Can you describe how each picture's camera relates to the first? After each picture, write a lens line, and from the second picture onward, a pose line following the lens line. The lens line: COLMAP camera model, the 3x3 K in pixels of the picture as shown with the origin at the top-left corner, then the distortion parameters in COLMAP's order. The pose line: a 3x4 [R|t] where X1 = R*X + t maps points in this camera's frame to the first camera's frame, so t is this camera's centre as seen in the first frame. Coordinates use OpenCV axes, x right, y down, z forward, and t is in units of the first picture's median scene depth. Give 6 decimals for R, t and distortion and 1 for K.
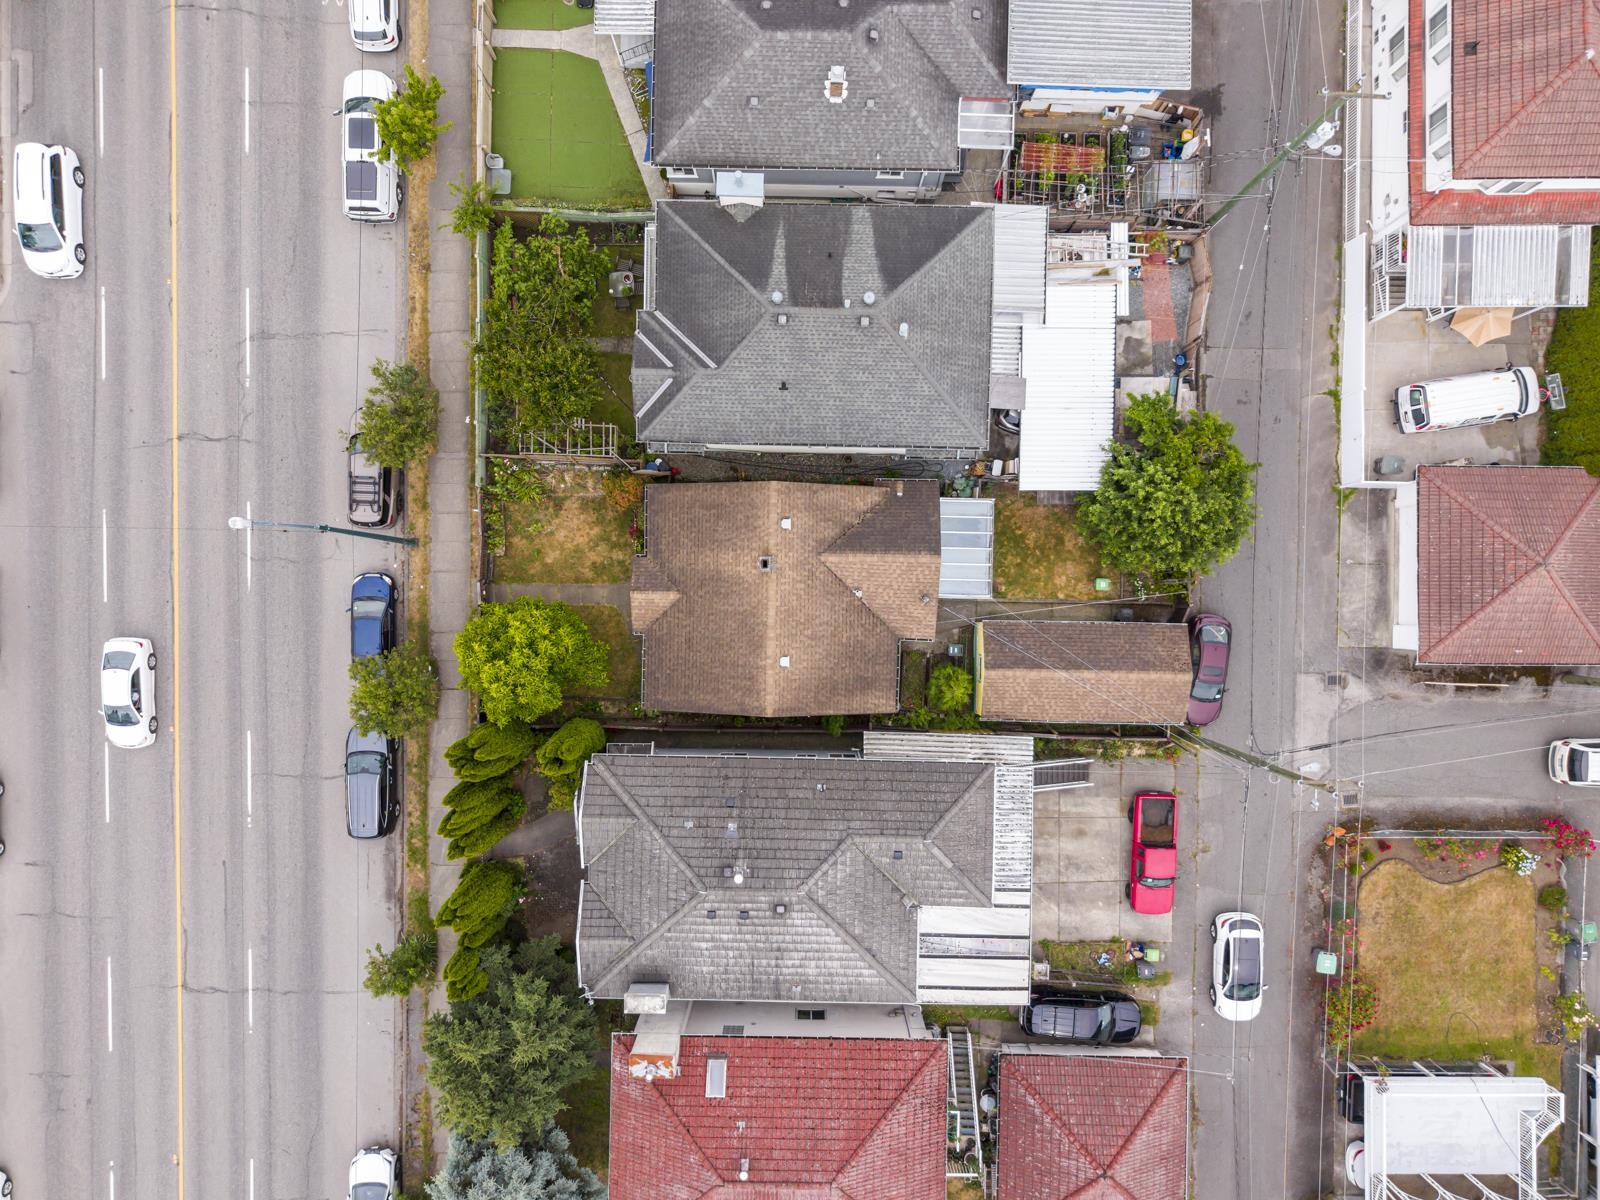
lens RADIAL K [[1075.4, 0, 801.8], [0, 1075.4, 587.2], [0, 0, 1]] dist [-0.004242, -0.000845]
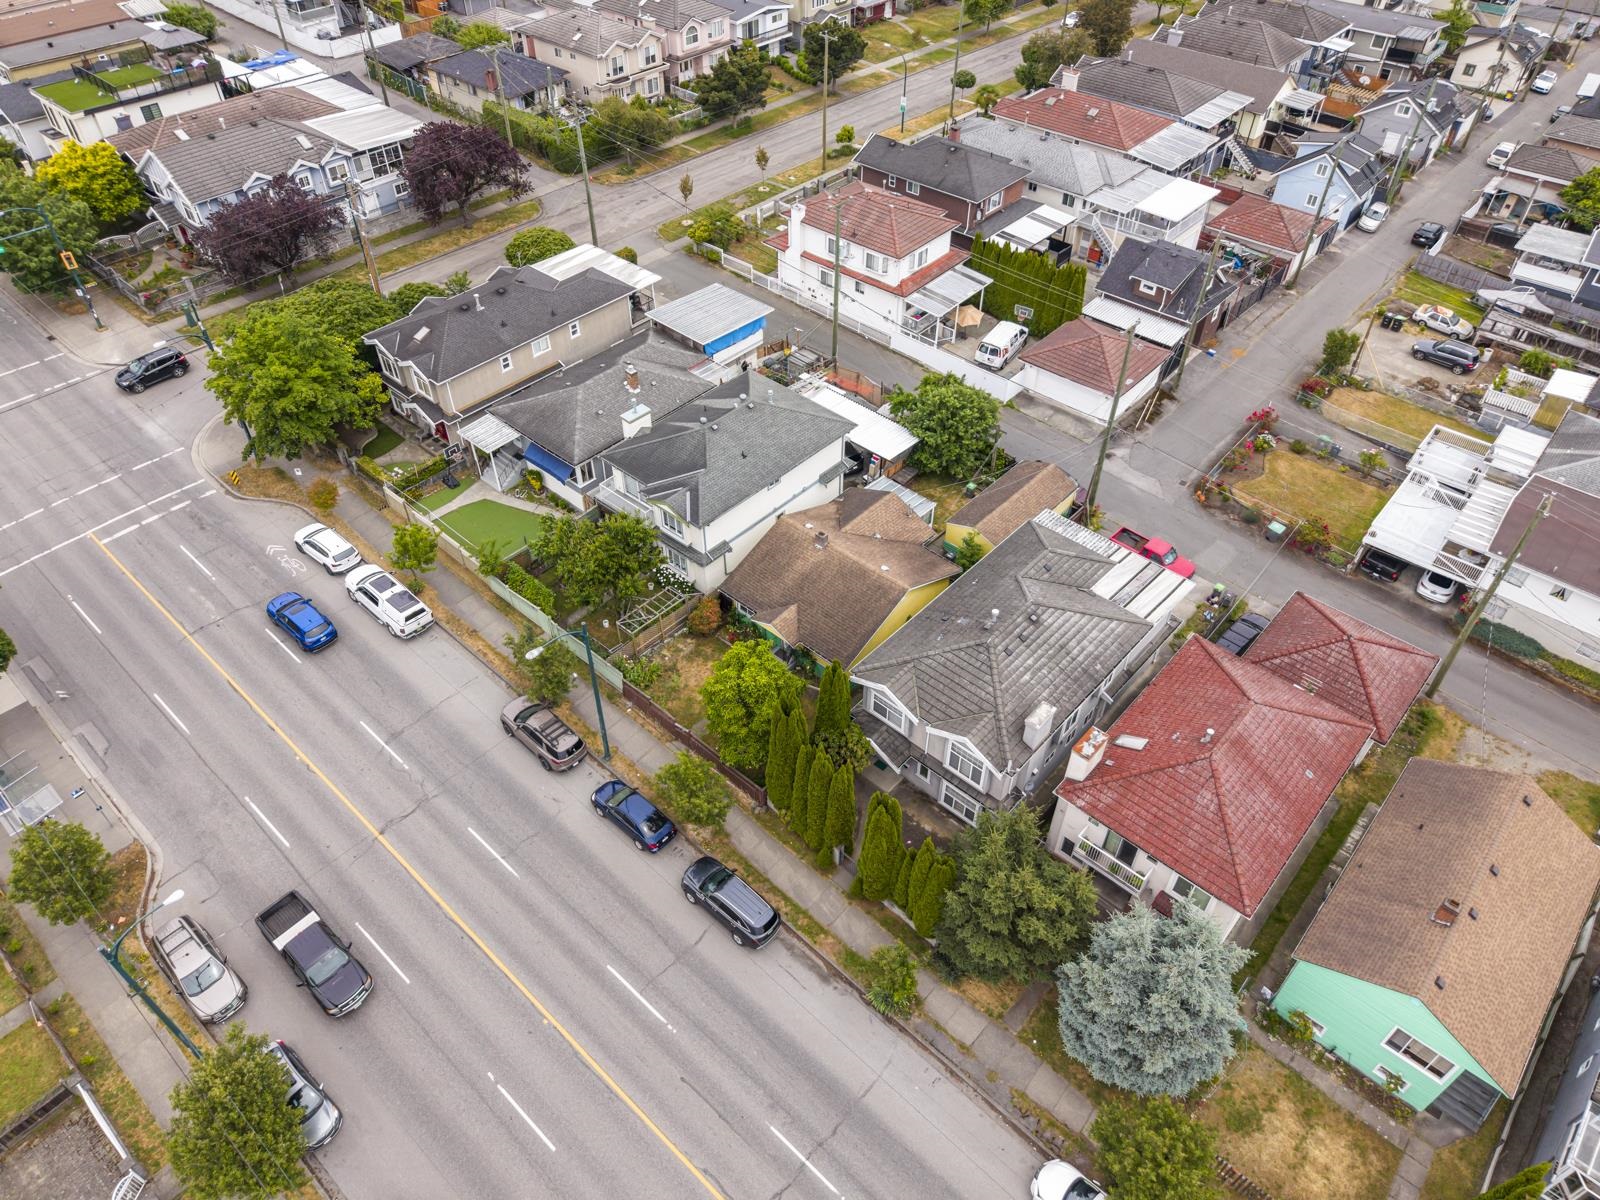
lens RADIAL K [[1075.4, 0, 788.7], [0, 1075.4, 600.4], [0, 0, 1]] dist [-0.004242, -0.000845]
pose [[0.659975, -0.516406, 0.545672, -0.794670], [0.751226, 0.462862, -0.470551, 0.587273], [-0.009575, 0.720475, 0.693415, 0.069955]]
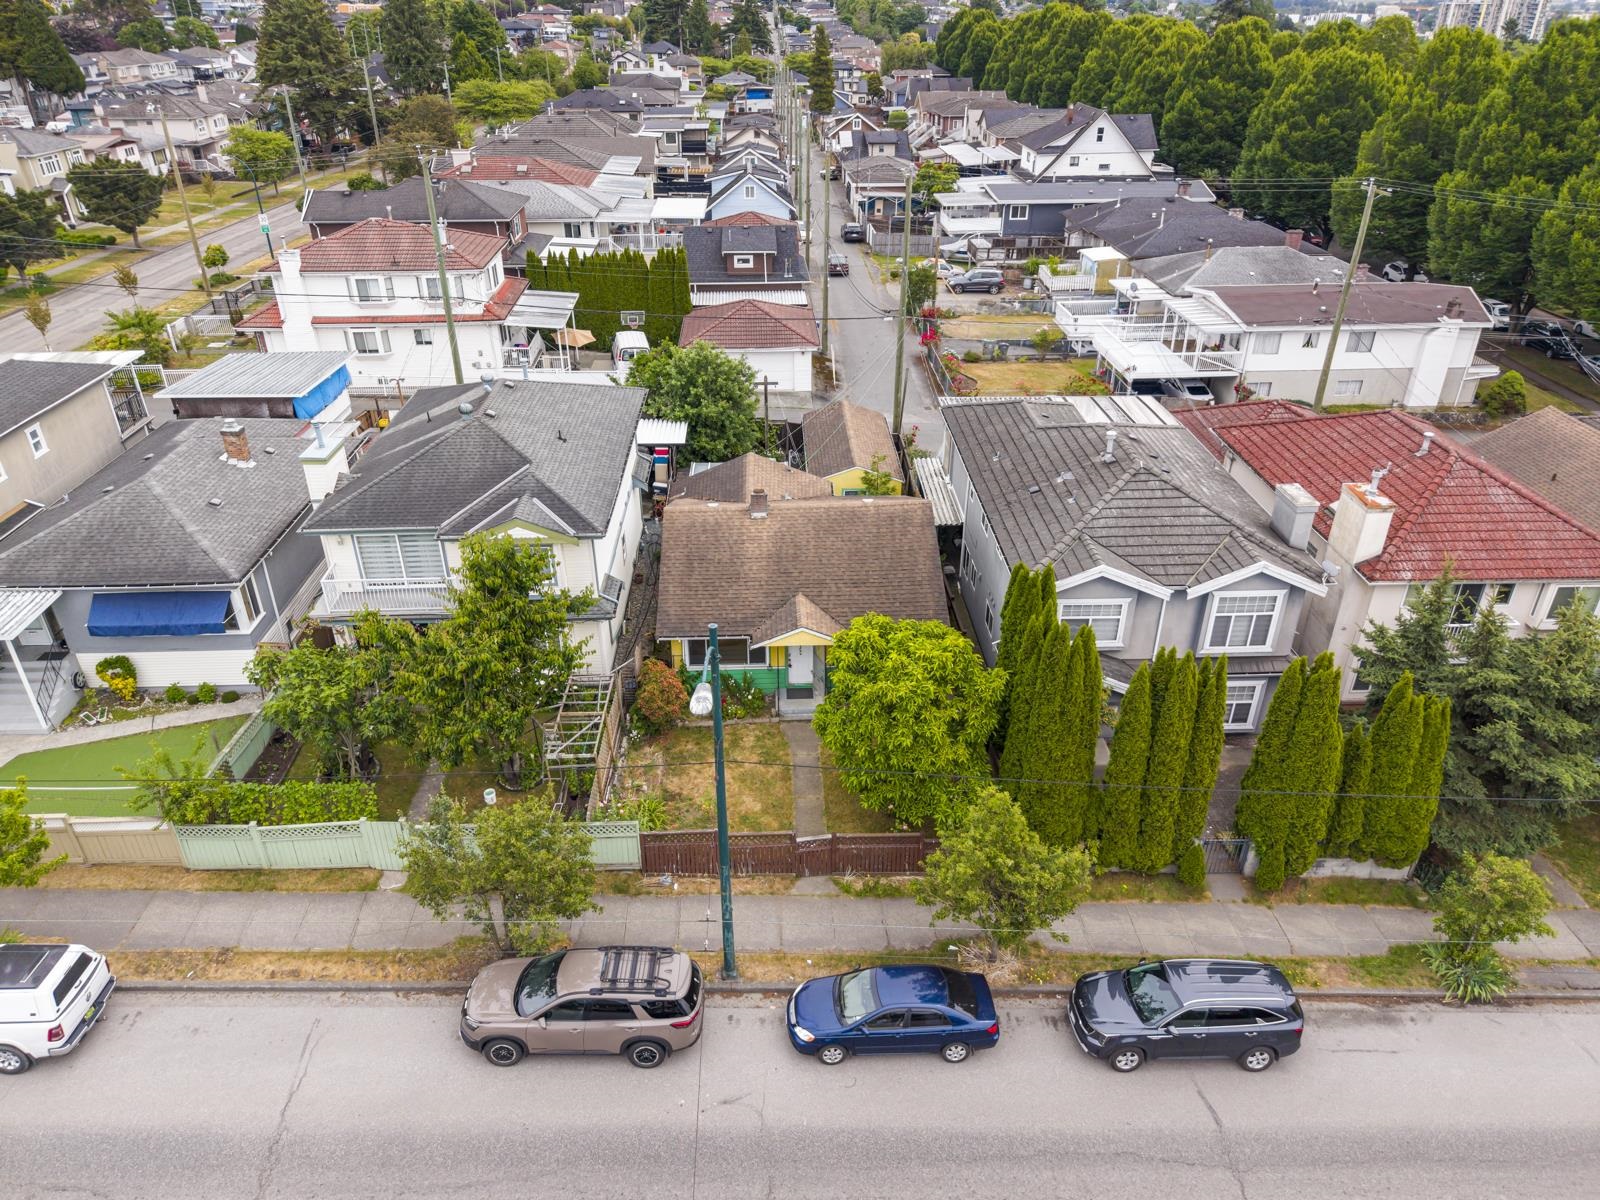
lens RADIAL K [[1075.4, 0, 804.0], [0, 1075.4, 602.6], [0, 0, 1]] dist [-0.004242, -0.000845]
pose [[-0.056350, -0.489065, 0.870425, -0.761725], [0.998354, -0.018274, 0.054364, -0.030495], [-0.010681, 0.872056, 0.489290, 0.580478]]
